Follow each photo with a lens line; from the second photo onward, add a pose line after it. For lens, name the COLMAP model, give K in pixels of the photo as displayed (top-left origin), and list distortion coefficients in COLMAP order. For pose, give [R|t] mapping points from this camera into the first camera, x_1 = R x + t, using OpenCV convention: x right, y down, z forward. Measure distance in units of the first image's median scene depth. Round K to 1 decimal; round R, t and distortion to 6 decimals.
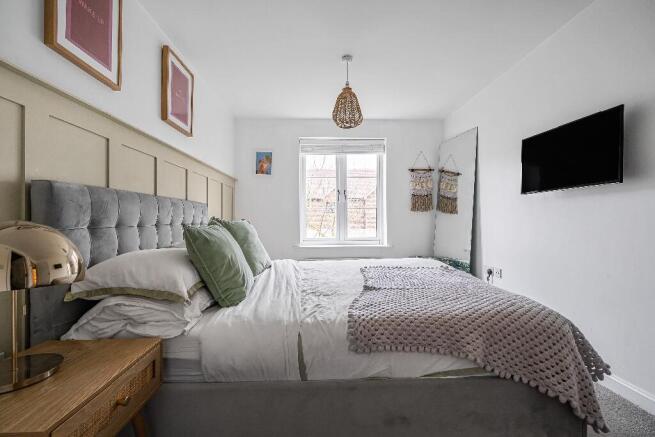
lens RADIAL K [[300.0, 0, 327.5], [0, 300.0, 218.5], [0, 0, 1]] dist [0.000936, 0.000568]
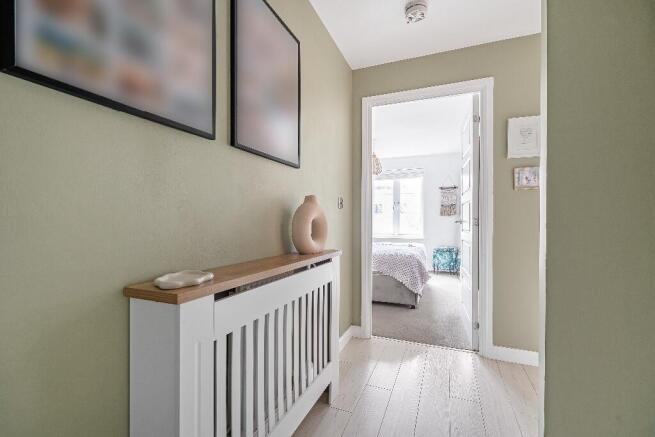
lens RADIAL K [[300.0, 0, 327.5], [0, 300.0, 218.5], [0, 0, 1]] dist [0.000936, 0.000568]
pose [[0.914639, 0.004752, -0.404244, 0.684796], [-0.003210, 0.999985, 0.004492, -0.030931], [0.404259, -0.002811, 0.914640, -1.097059]]
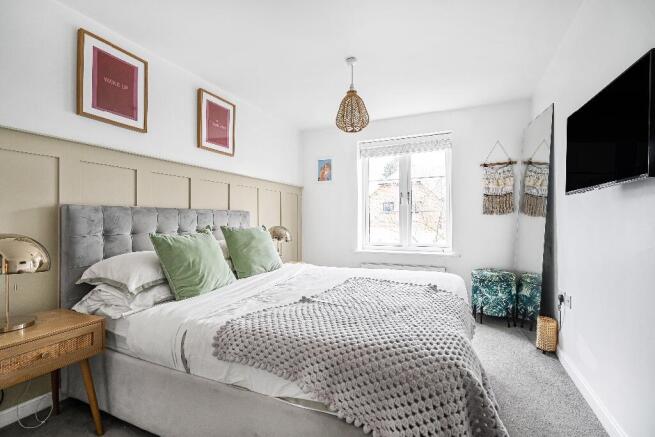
lens RADIAL K [[300.0, 0, 327.5], [0, 300.0, 218.5], [0, 0, 1]] dist [0.000936, 0.000568]
pose [[0.892766, -0.002836, -0.450512, 0.497447], [0.003160, 0.999995, -0.000032, -0.027092], [0.450510, -0.001395, 0.892770, 0.116762]]
